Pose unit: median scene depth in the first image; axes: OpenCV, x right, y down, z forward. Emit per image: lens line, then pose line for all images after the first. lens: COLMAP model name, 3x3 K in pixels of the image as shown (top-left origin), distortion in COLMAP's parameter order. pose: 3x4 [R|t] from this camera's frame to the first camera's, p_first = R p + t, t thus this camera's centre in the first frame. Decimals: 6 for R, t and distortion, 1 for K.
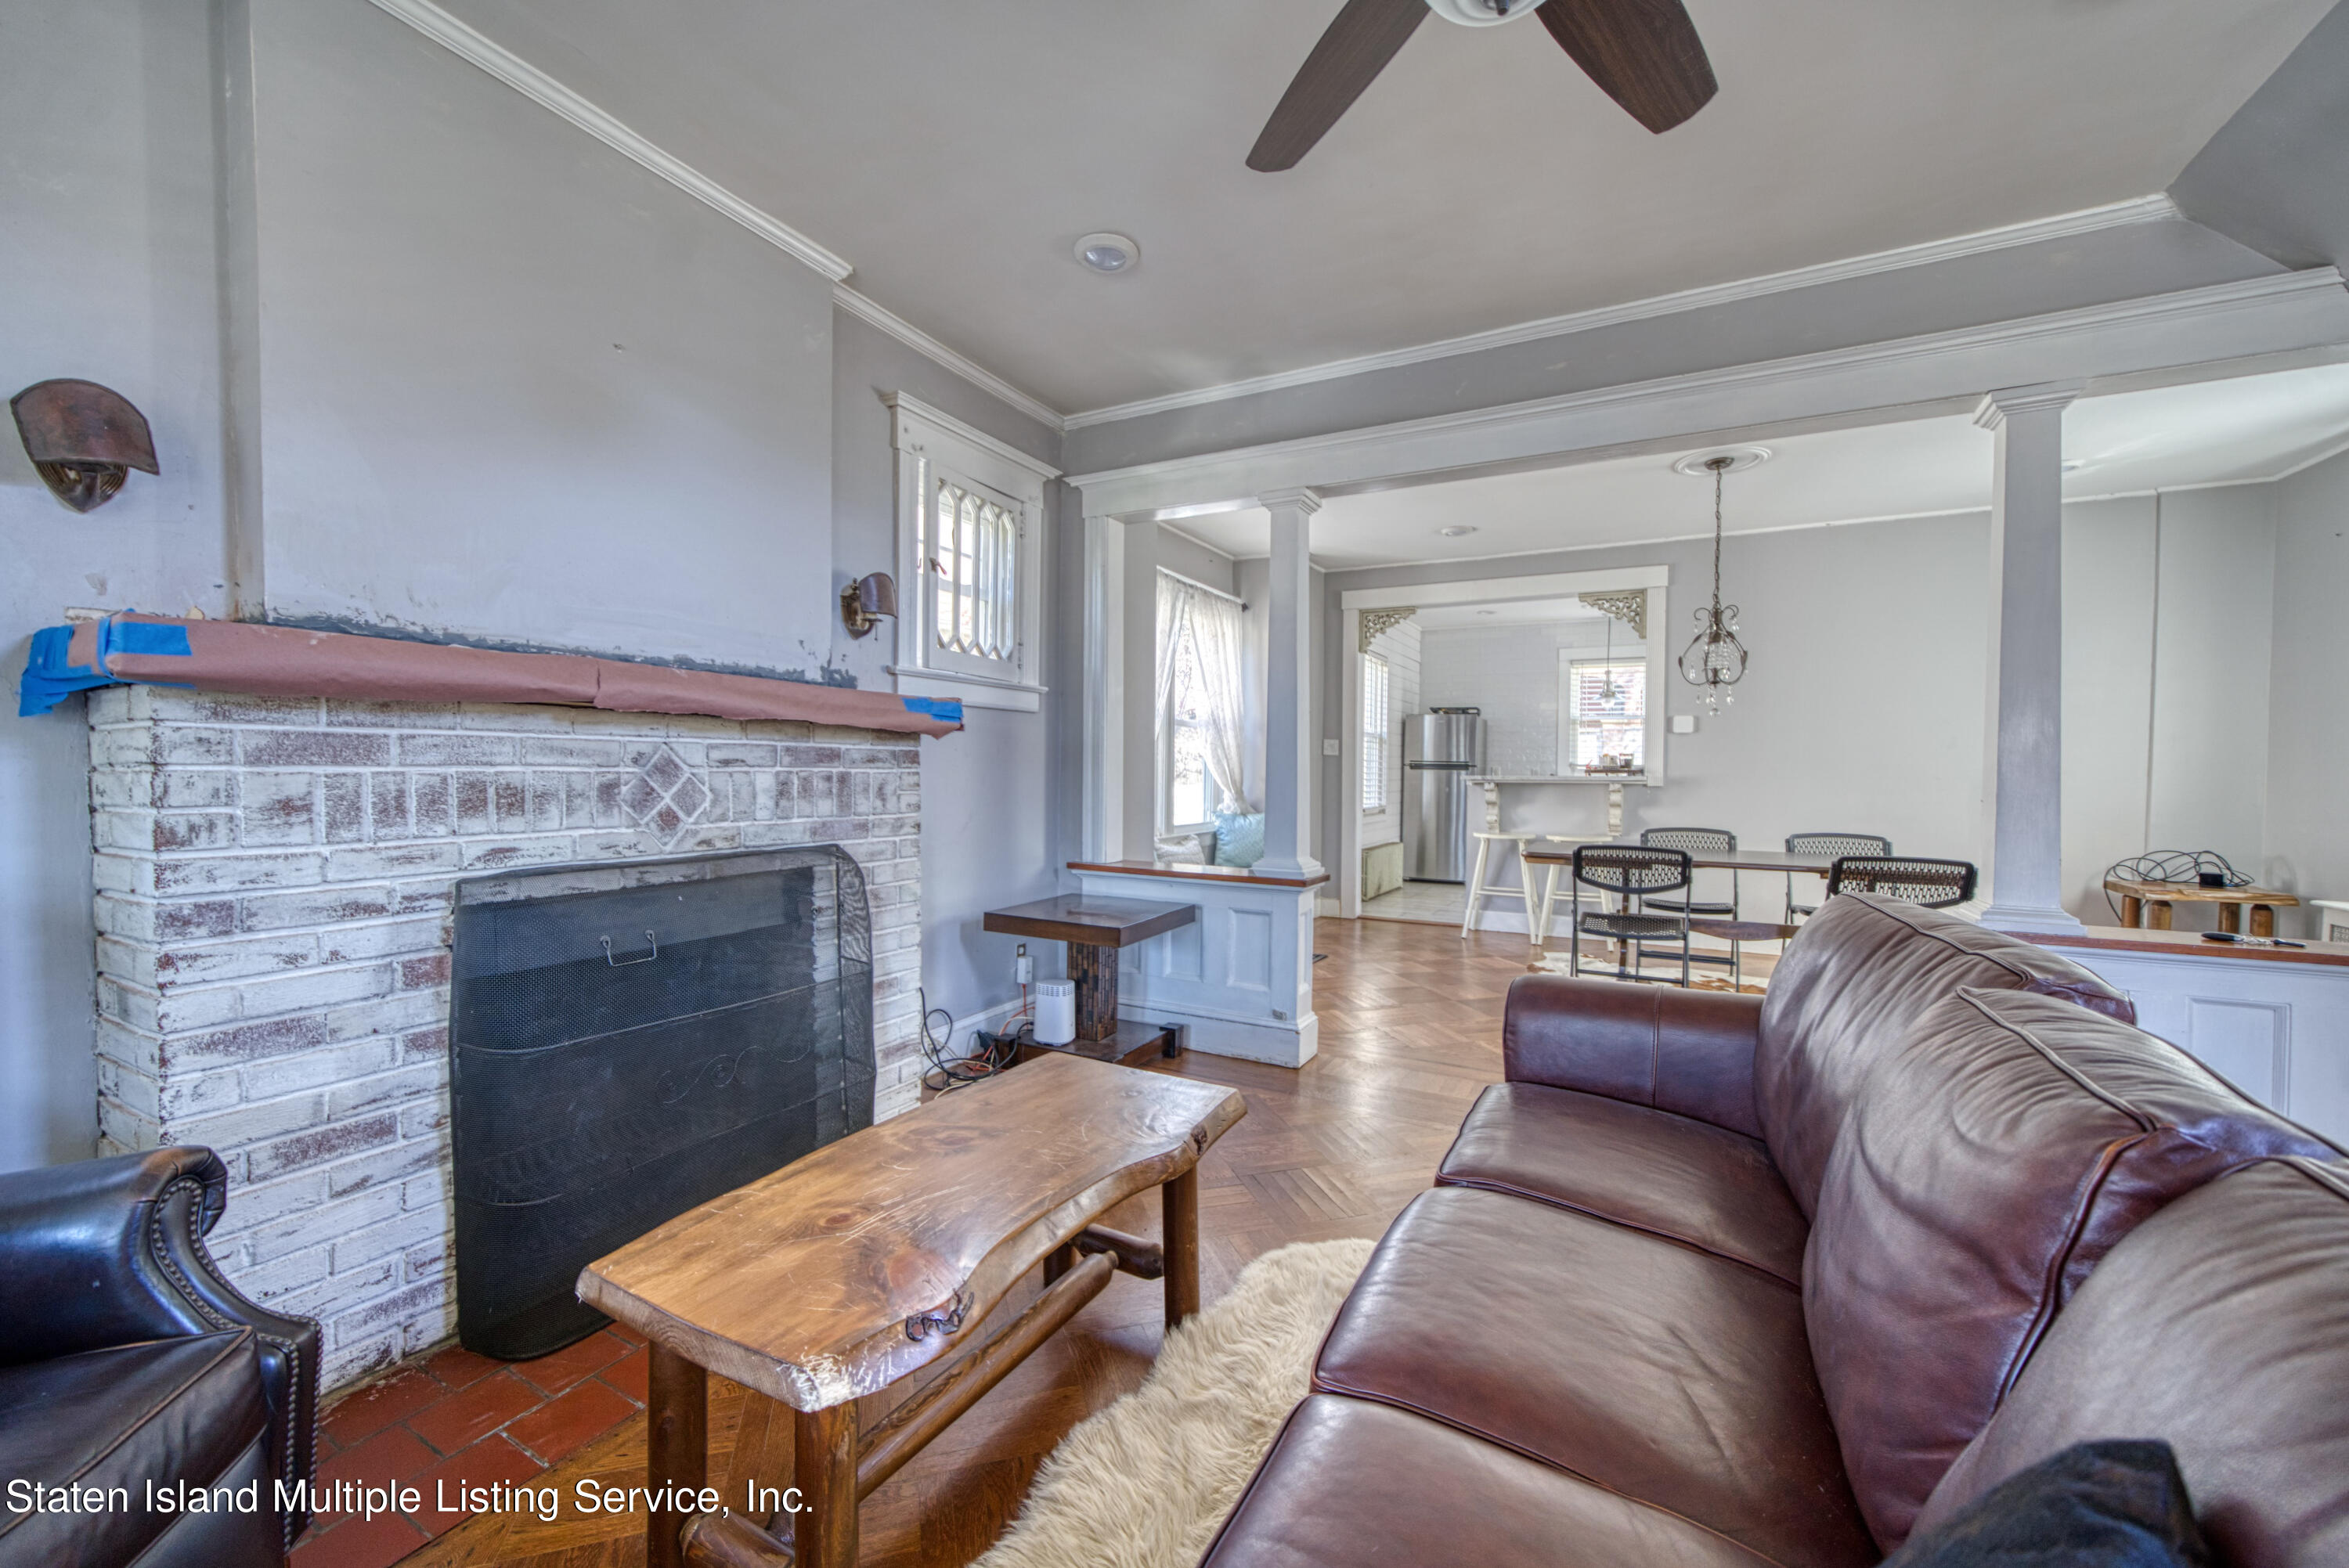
lens RADIAL K [[914.1, 0, 1171.2], [0, 914.1, 788.8], [0, 0, 1]] dist [-0.008131, 0.000902]
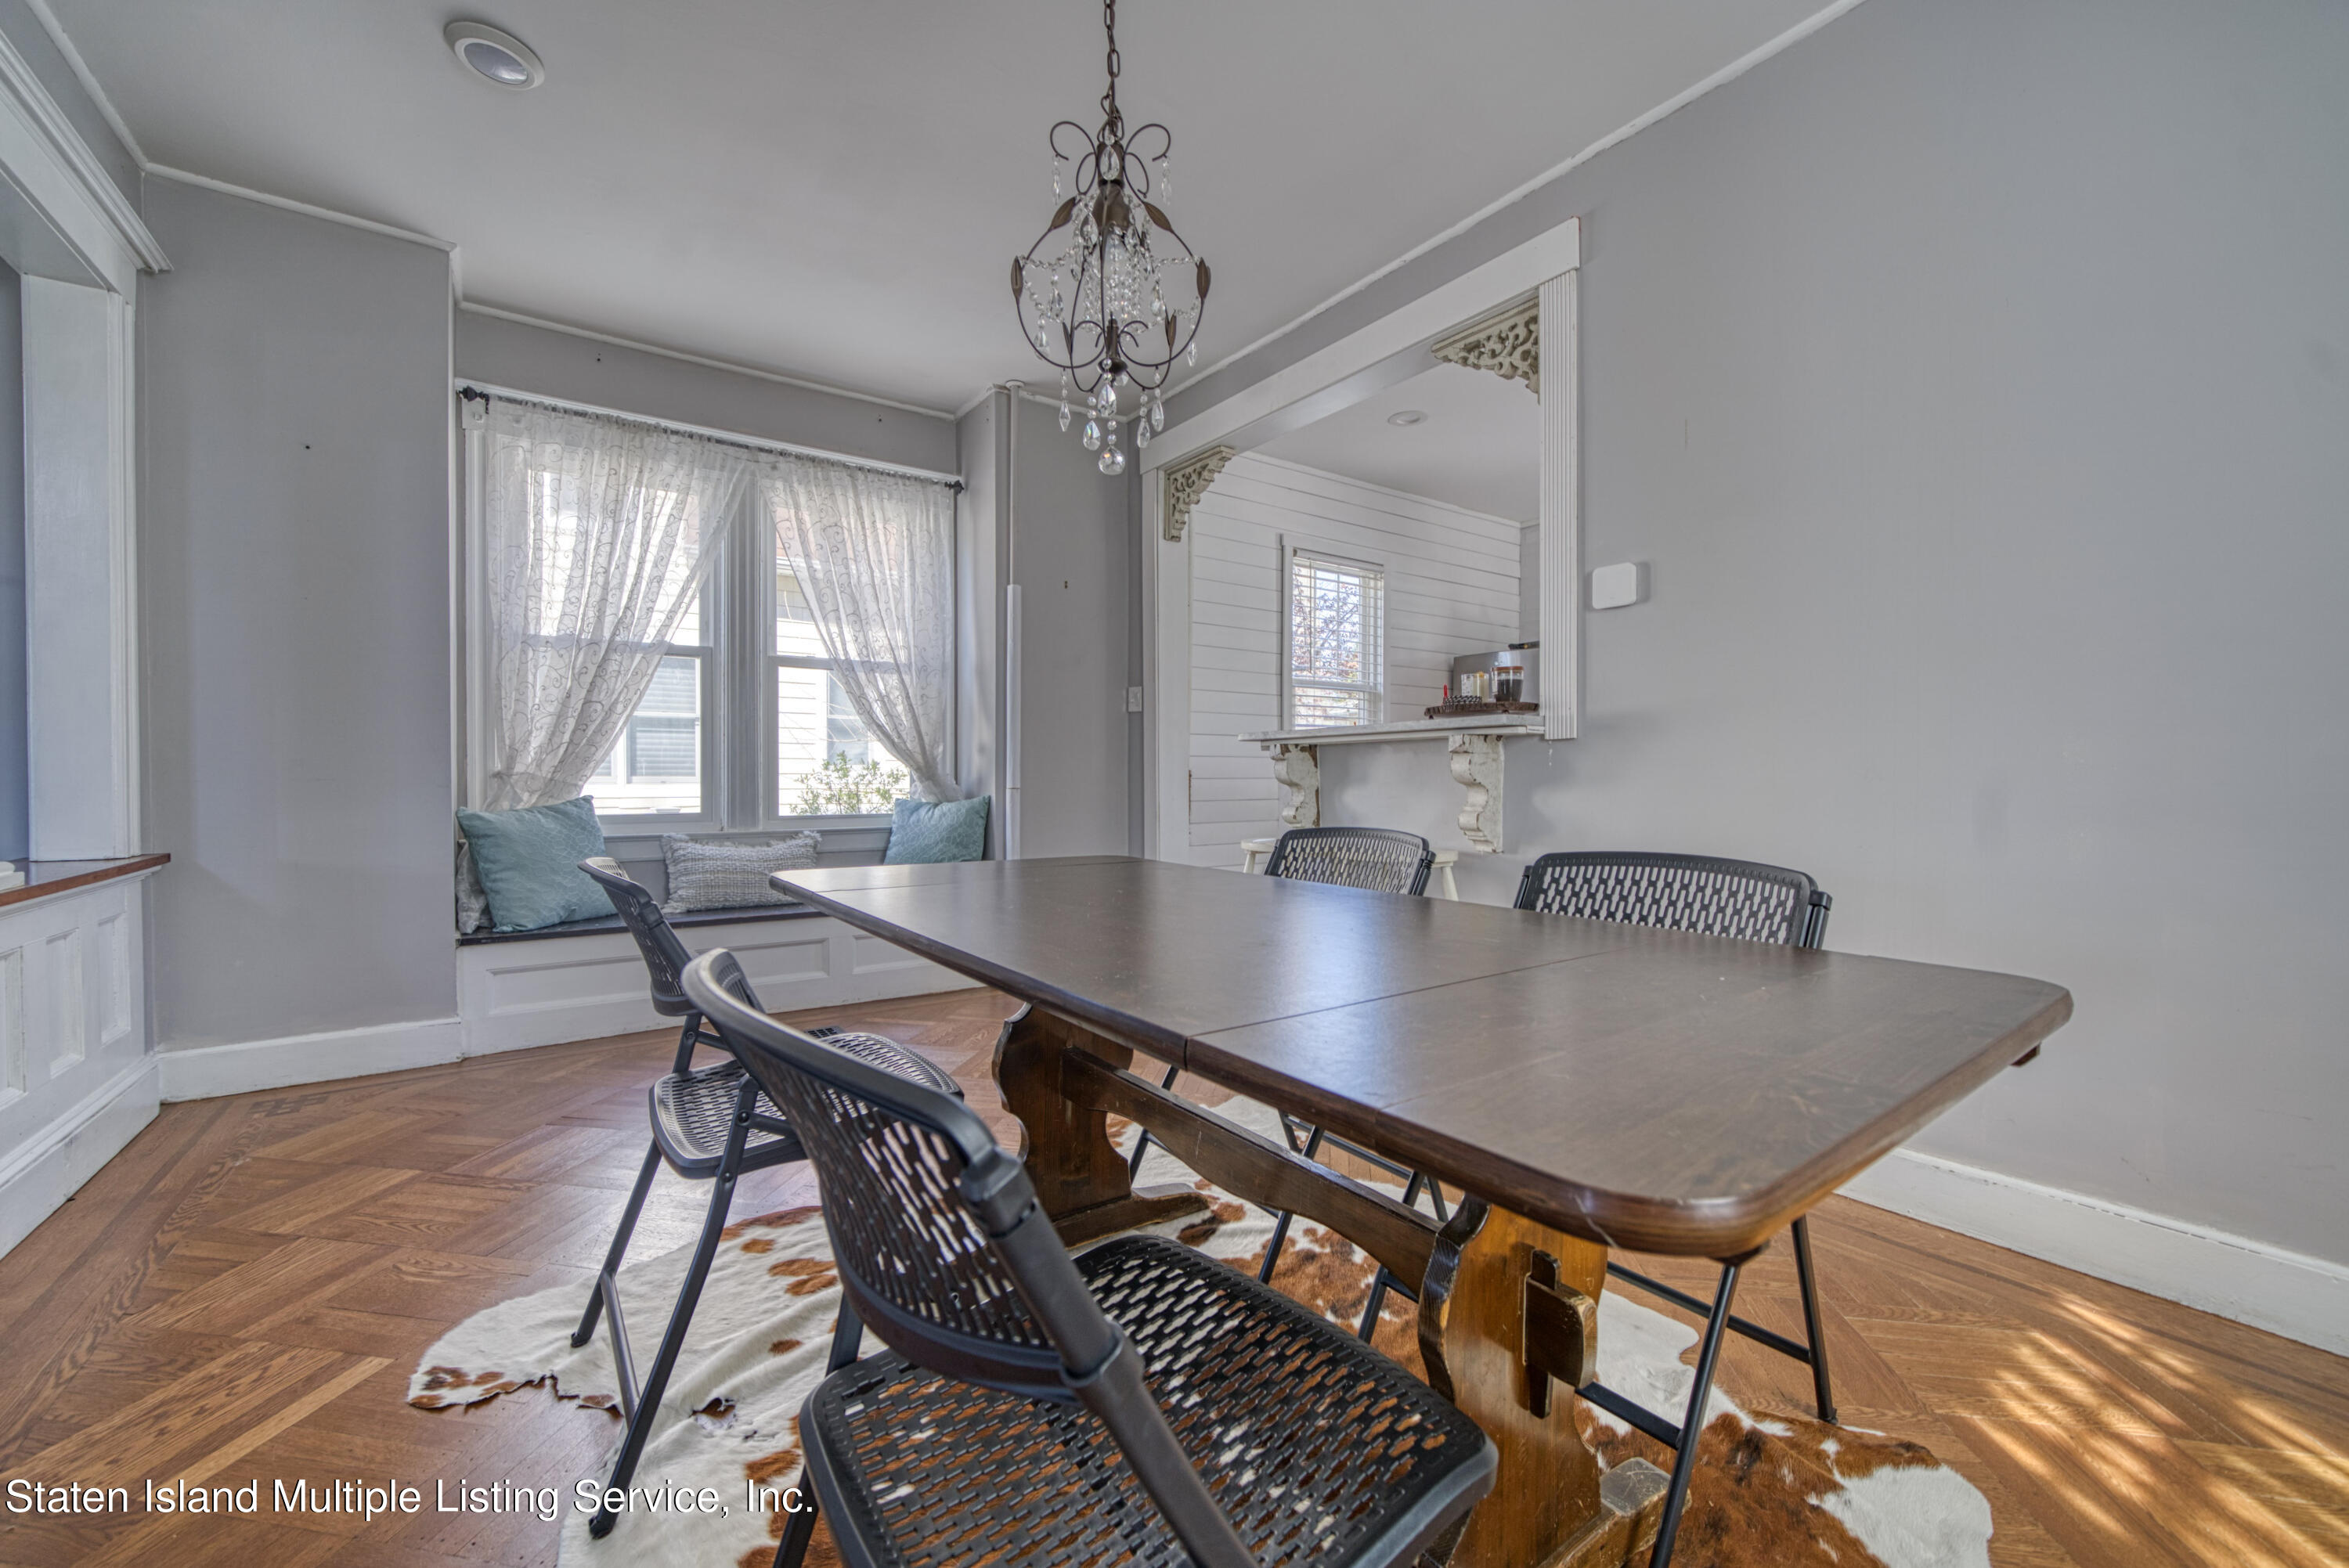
lens RADIAL K [[926.9, 0, 1171.7], [0, 926.9, 787.5], [0, 0, 1]] dist [-0.012939, -0.000114]
pose [[0.894438, -0.003719, -0.447177, 1.241795], [-0.001096, 0.999944, -0.010508, 0.056163], [0.447191, 0.009889, 0.894384, 1.166517]]
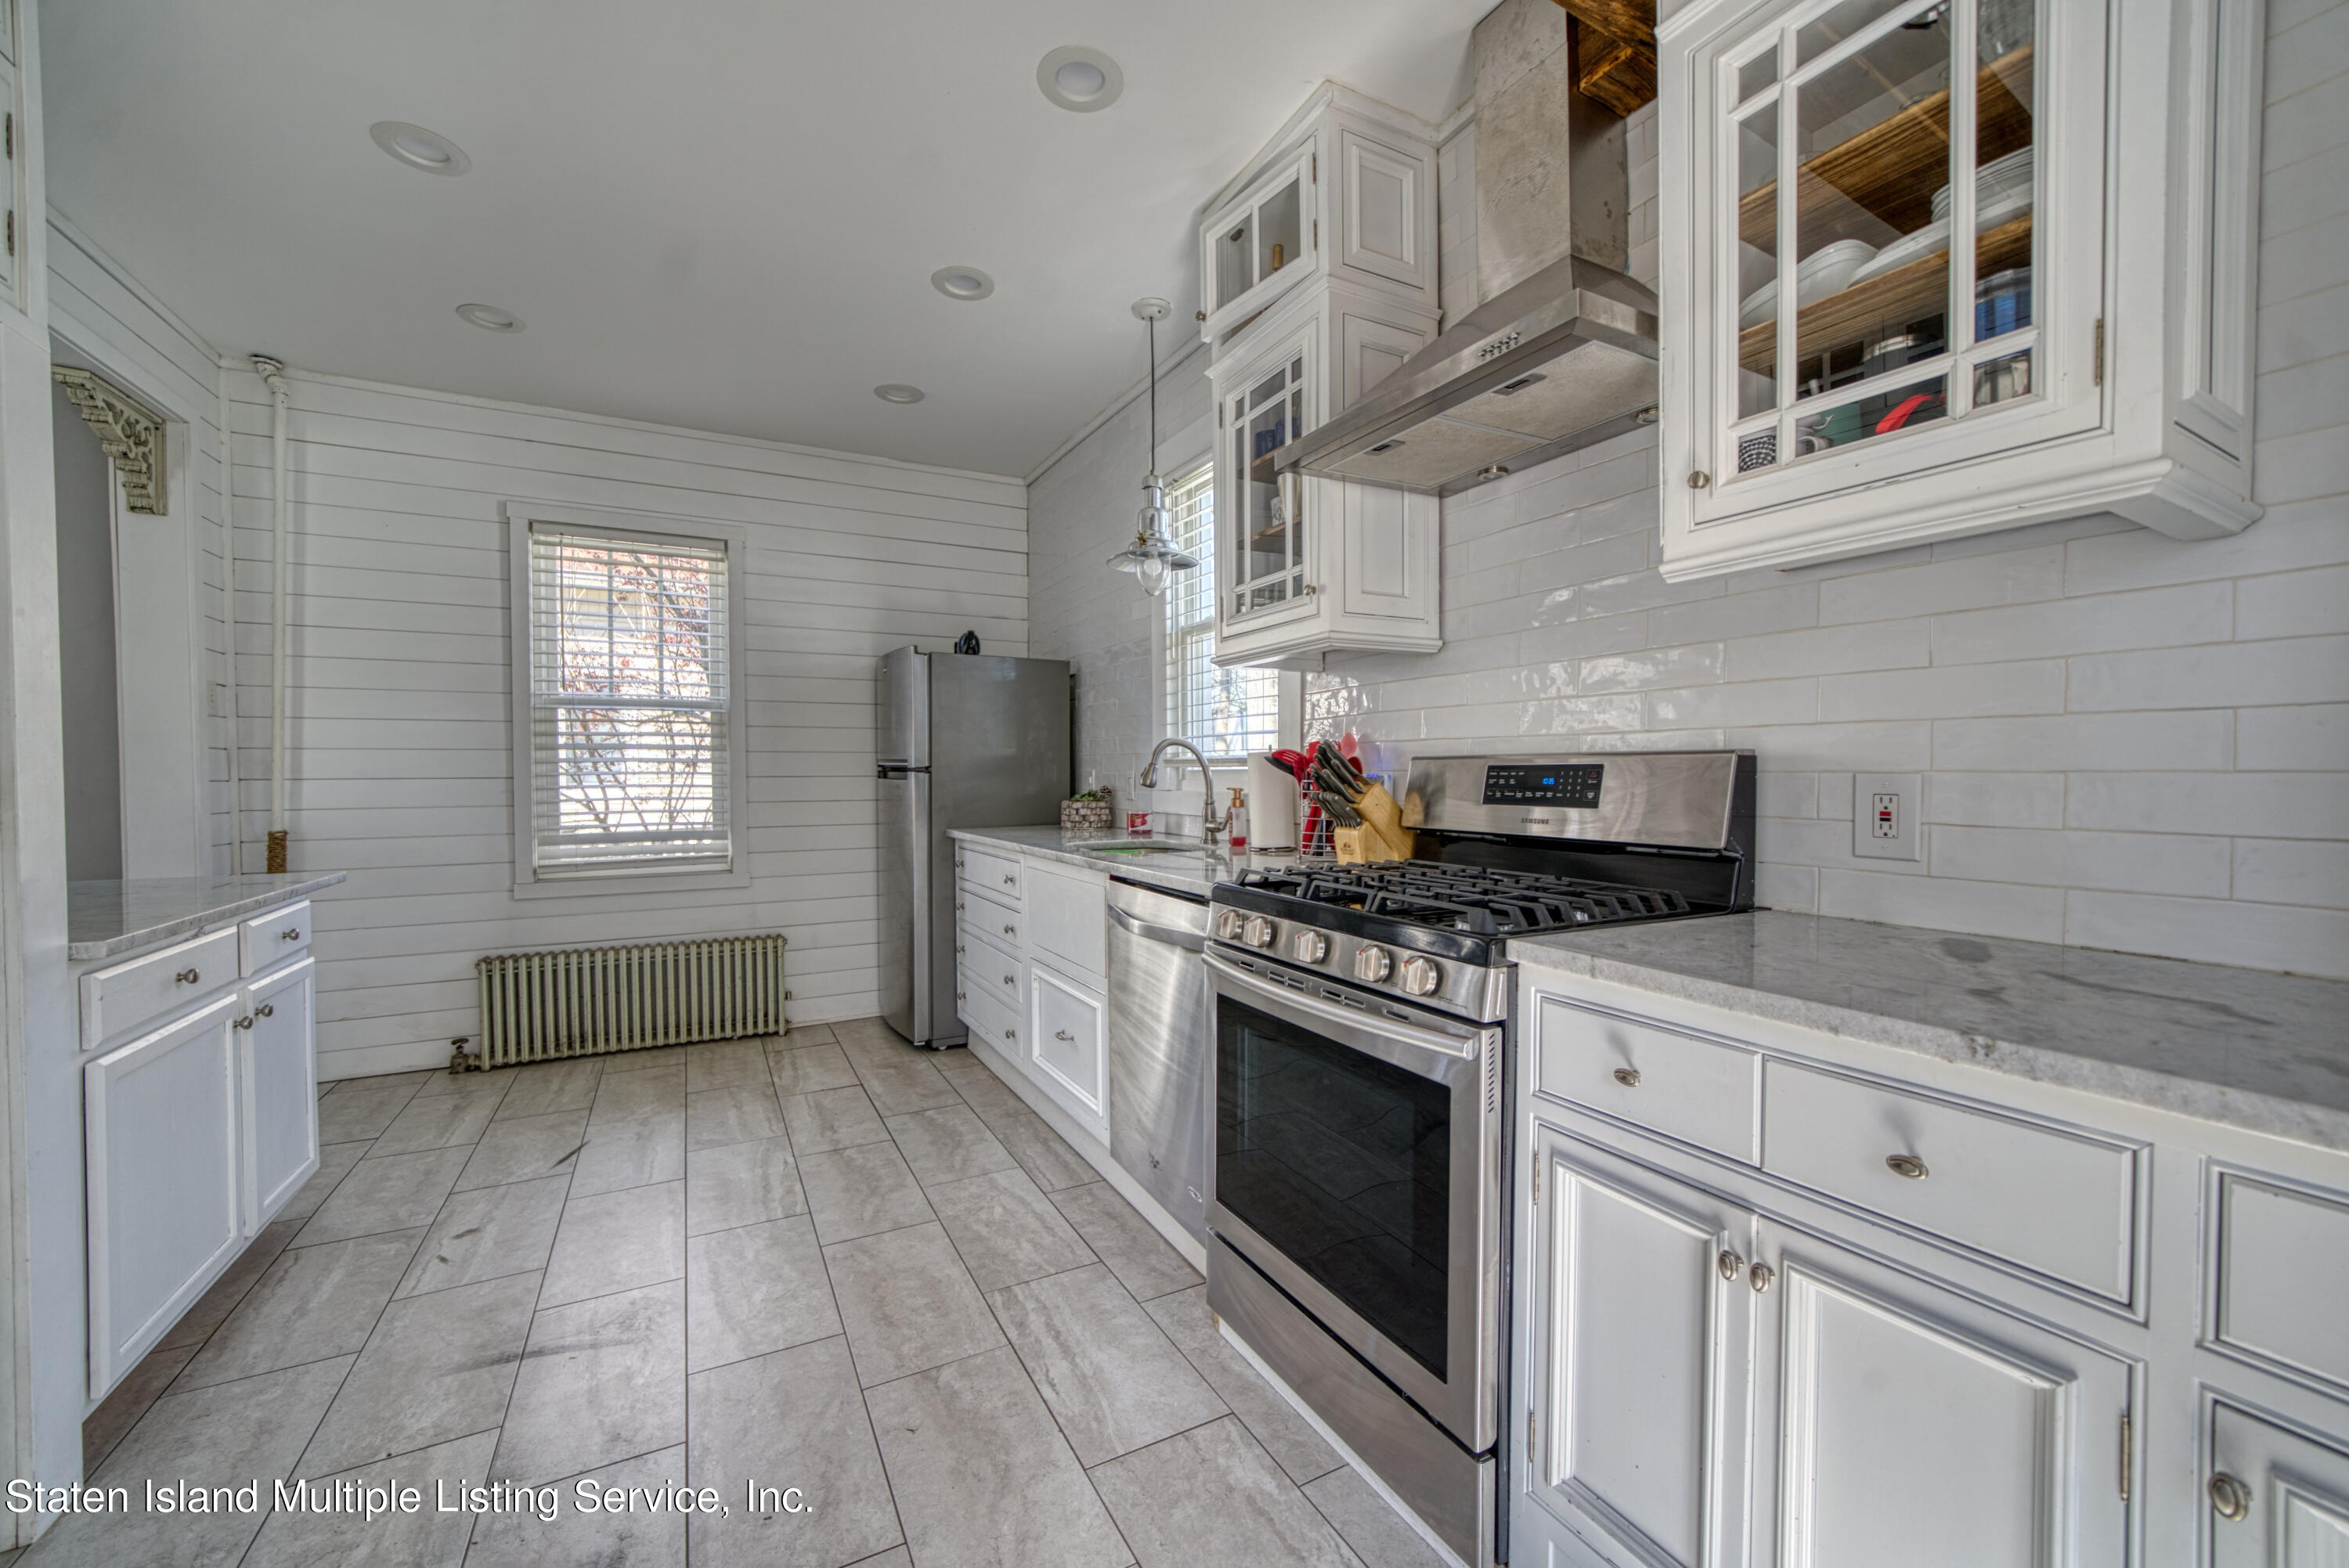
lens RADIAL K [[914.1, 0, 1171.2], [0, 914.1, 788.8], [0, 0, 1]] dist [-0.008131, 0.000902]
pose [[0.832568, -0.002021, -0.553920, 2.170202], [0.000366, 0.999995, -0.003098, -0.045707], [0.553923, 0.002376, 0.832564, 2.352452]]
